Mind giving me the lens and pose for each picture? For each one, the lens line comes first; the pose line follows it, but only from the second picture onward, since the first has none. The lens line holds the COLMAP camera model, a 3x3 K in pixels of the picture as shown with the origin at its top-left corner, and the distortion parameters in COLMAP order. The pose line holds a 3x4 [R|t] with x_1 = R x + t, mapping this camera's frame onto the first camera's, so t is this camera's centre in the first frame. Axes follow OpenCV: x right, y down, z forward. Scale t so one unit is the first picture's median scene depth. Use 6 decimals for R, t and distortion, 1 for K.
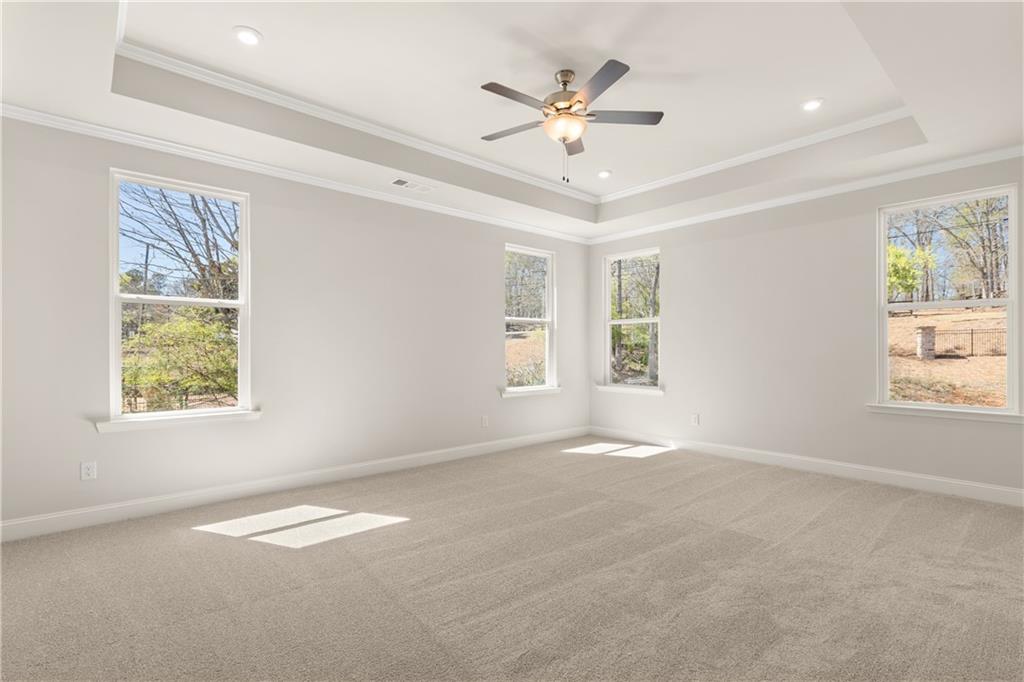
lens RADIAL K [[482.8, 0, 512.0], [0, 482.8, 341.0], [0, 0, 1]] dist [0.001629, 0.000161]
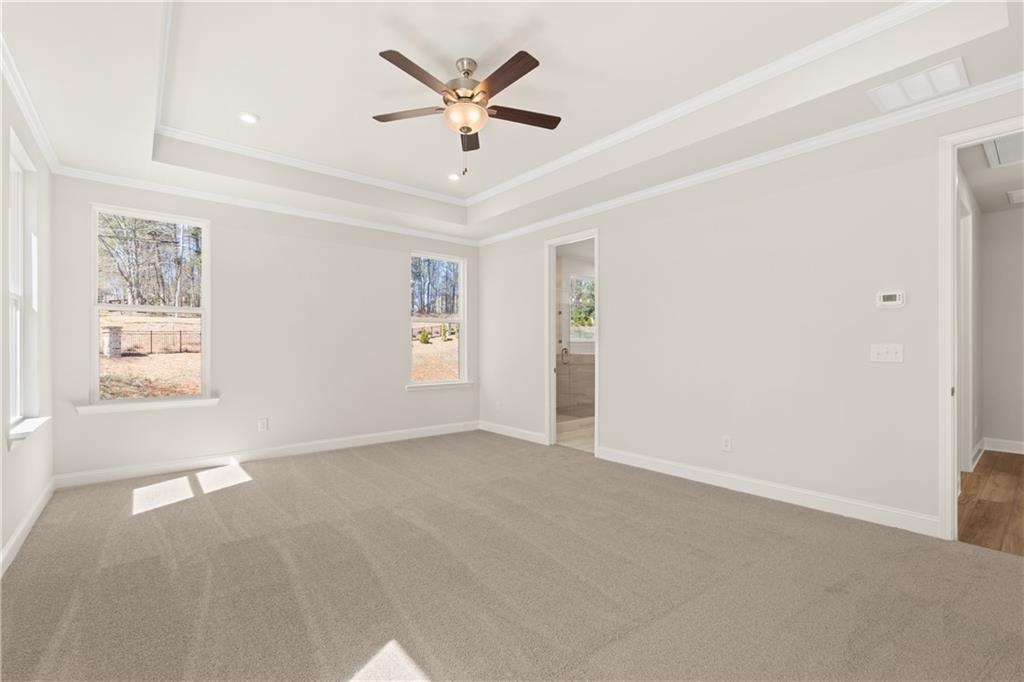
lens RADIAL K [[442.3, 0, 513.6], [0, 442.3, 342.2], [0, 0, 1]] dist [-0.002124, -0.000217]
pose [[0.036362, 0.012349, 0.999262, -0.087999], [-0.015866, 0.999805, -0.011778, 0.001924], [-0.999213, -0.015426, 0.036551, 0.100221]]
